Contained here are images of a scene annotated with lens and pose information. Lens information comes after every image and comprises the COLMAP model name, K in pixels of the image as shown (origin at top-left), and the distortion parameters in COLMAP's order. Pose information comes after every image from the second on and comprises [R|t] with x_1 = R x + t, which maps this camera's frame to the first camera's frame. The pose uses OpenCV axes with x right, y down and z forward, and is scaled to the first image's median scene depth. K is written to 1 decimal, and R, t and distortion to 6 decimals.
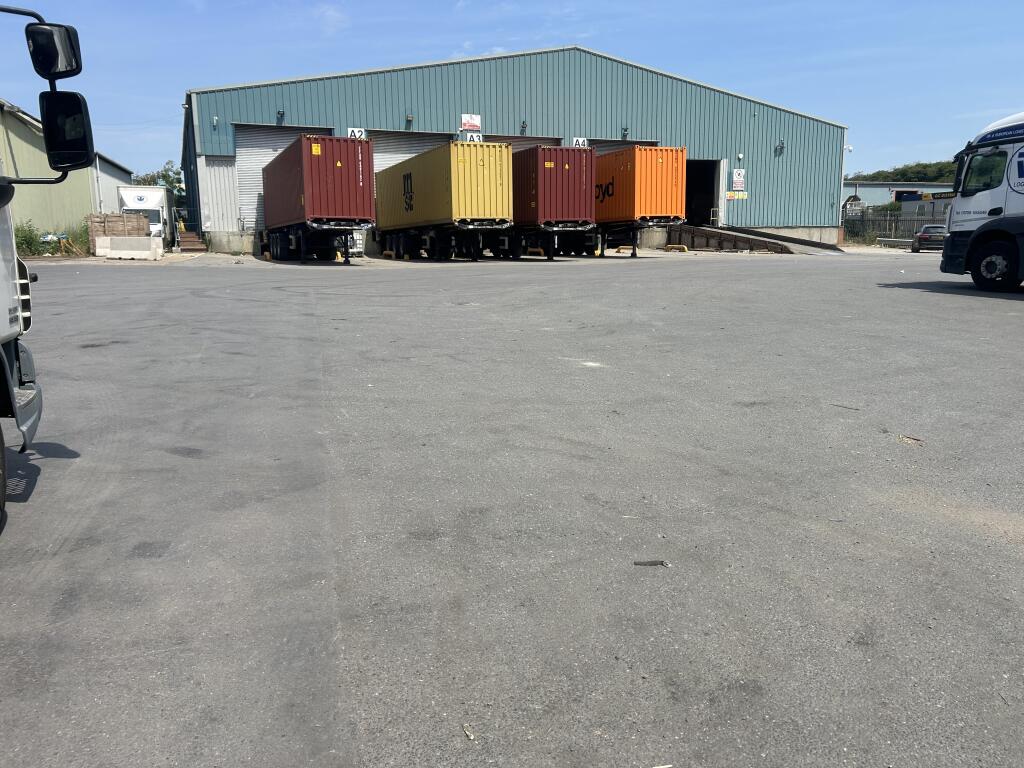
lens RADIAL K [[764.6, 0, 504.3], [0, 764.6, 383.5], [0, 0, 1]] dist [0.129351, -0.259047]
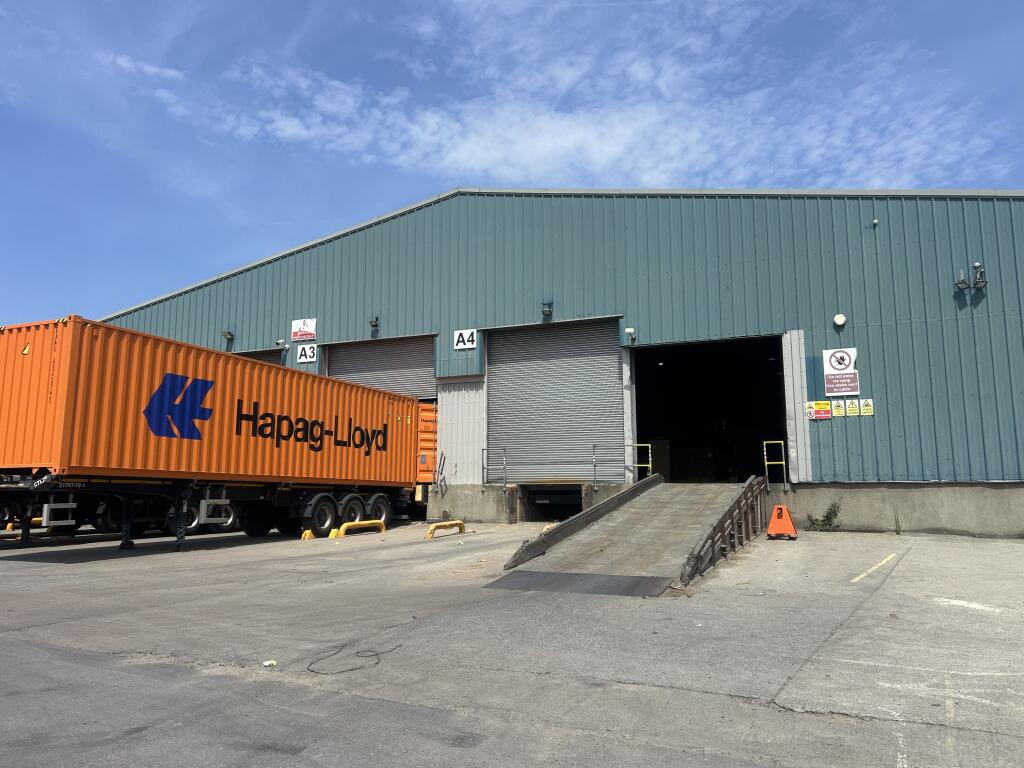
lens RADIAL K [[772.5, 0, 518.2], [0, 772.5, 383.1], [0, 0, 1]] dist [0.044729, -0.049581]
pose [[0.687365, -0.088437, -0.720908, 0.643717], [-0.138449, 0.958406, -0.249579, -0.167875], [0.712994, 0.271361, 0.646531, 0.795411]]
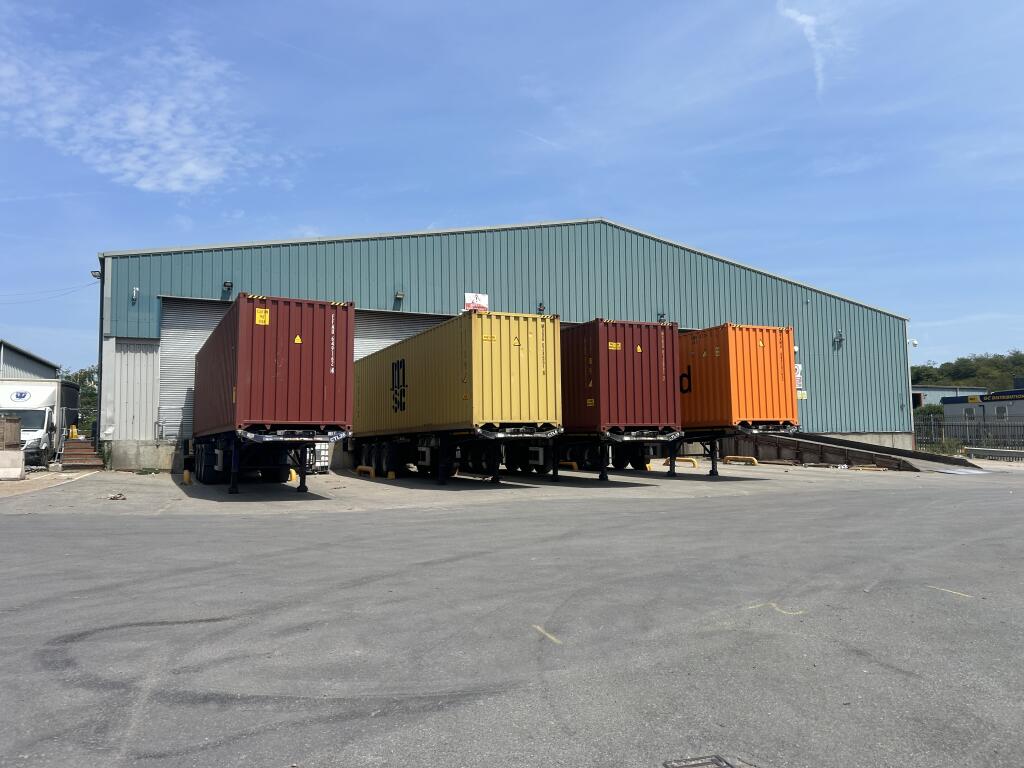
lens RADIAL K [[764.6, 0, 504.3], [0, 764.6, 383.5], [0, 0, 1]] dist [0.129351, -0.259047]
pose [[0.998986, 0.005095, 0.044732, -0.055561], [0.006362, 0.967634, -0.252277, -0.067447], [-0.044570, 0.252306, 0.966621, 0.295946]]
